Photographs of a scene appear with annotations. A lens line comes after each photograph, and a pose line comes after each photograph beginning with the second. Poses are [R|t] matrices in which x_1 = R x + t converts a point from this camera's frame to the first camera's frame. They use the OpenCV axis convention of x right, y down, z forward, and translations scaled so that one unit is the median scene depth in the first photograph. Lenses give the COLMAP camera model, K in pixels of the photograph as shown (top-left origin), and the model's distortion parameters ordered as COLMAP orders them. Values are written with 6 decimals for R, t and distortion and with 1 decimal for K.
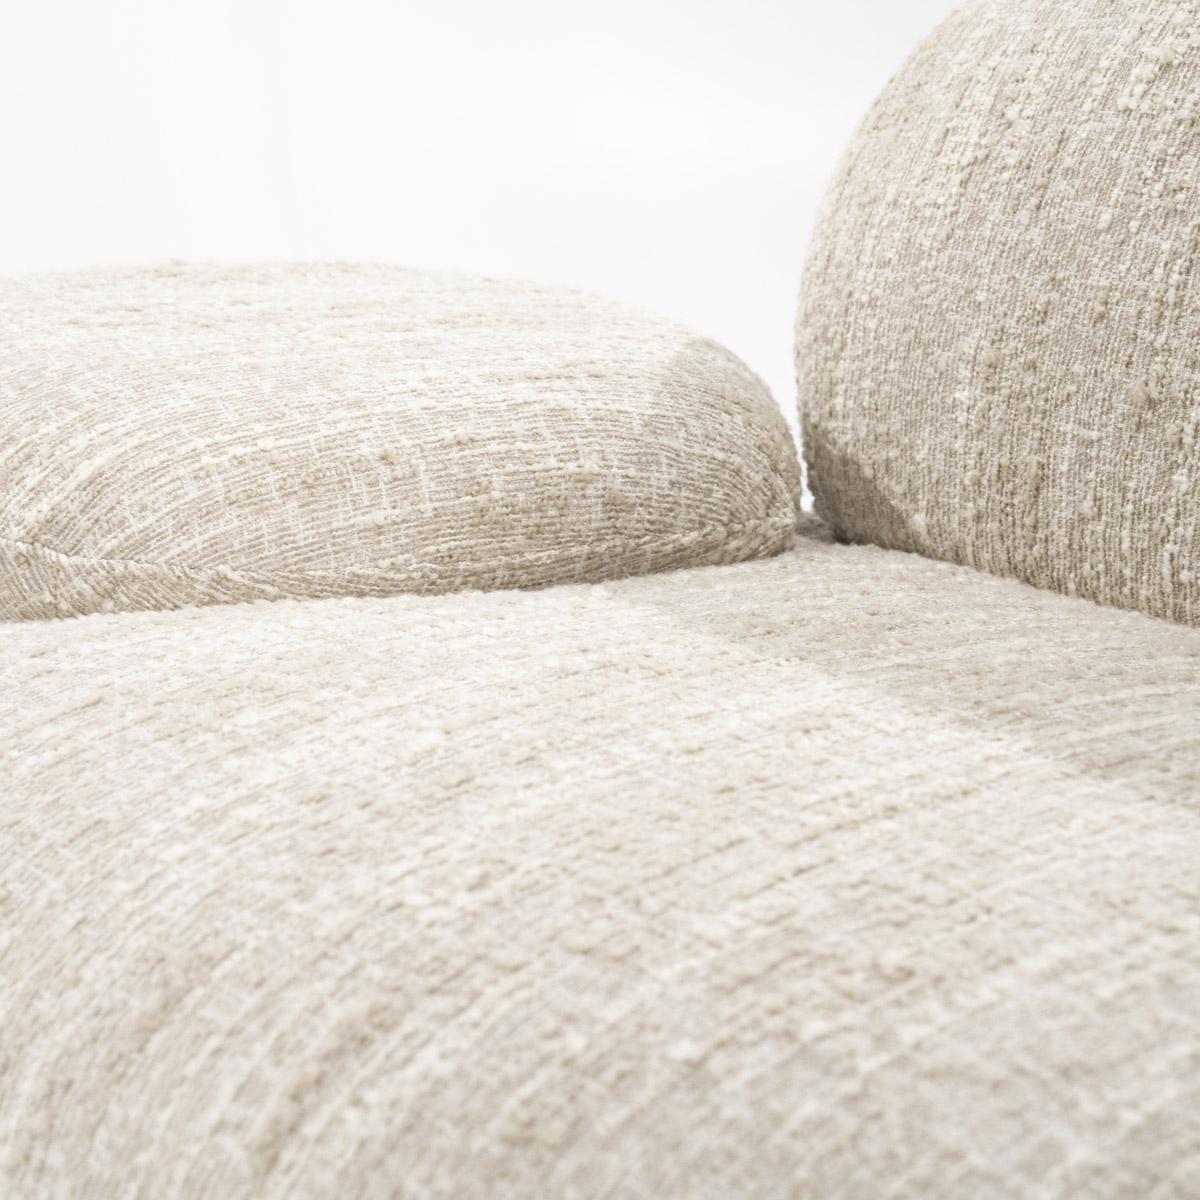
lens RADIAL K [[3226.5, 0, 597.6], [0, 3226.5, 598.5], [0, 0, 1]] dist [0.428474, 0.000000]
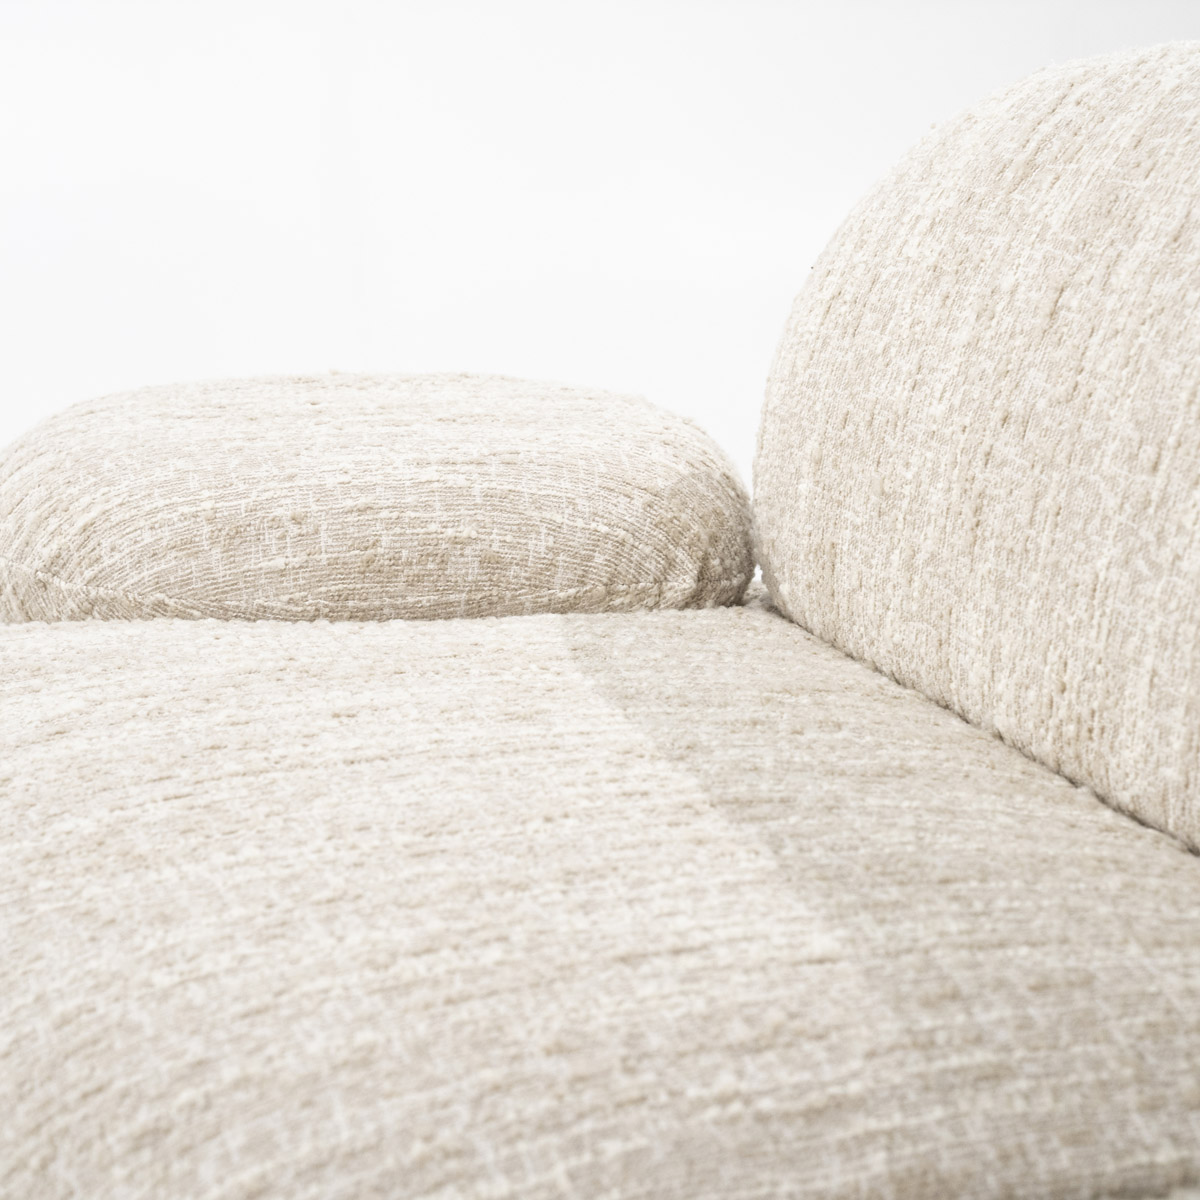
lens RADIAL K [[3226.5, 0, 598.5], [0, 3226.5, 604.3], [0, 0, 1]] dist [0.428474, 0.000000]
pose [[0.906742, 0.039782, -0.419805, 0.597433], [-0.055900, 0.998094, -0.026157, 0.018715], [0.417964, 0.047185, 0.907237, -0.142169]]
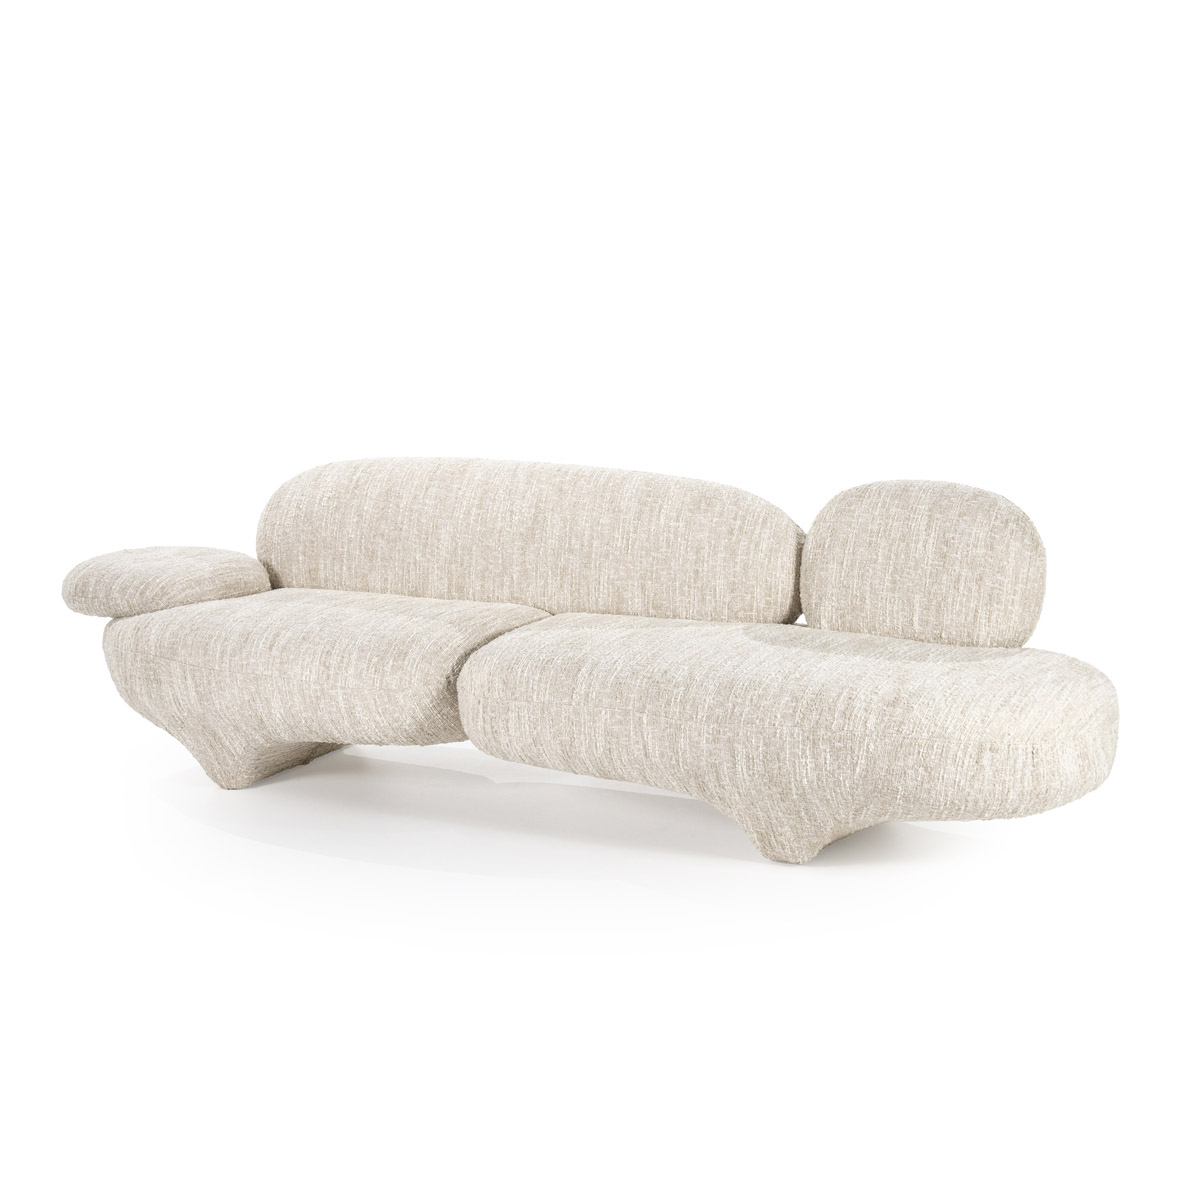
lens RADIAL K [[3226.5, 0, 601.6], [0, 3226.5, 600.0], [0, 0, 1]] dist [0.428474, 0.000000]
pose [[0.933699, -0.109269, 0.340979, -1.368899], [0.133547, 0.989856, -0.048483, 0.362880], [-0.332222, 0.090805, 0.938820, -4.574772]]
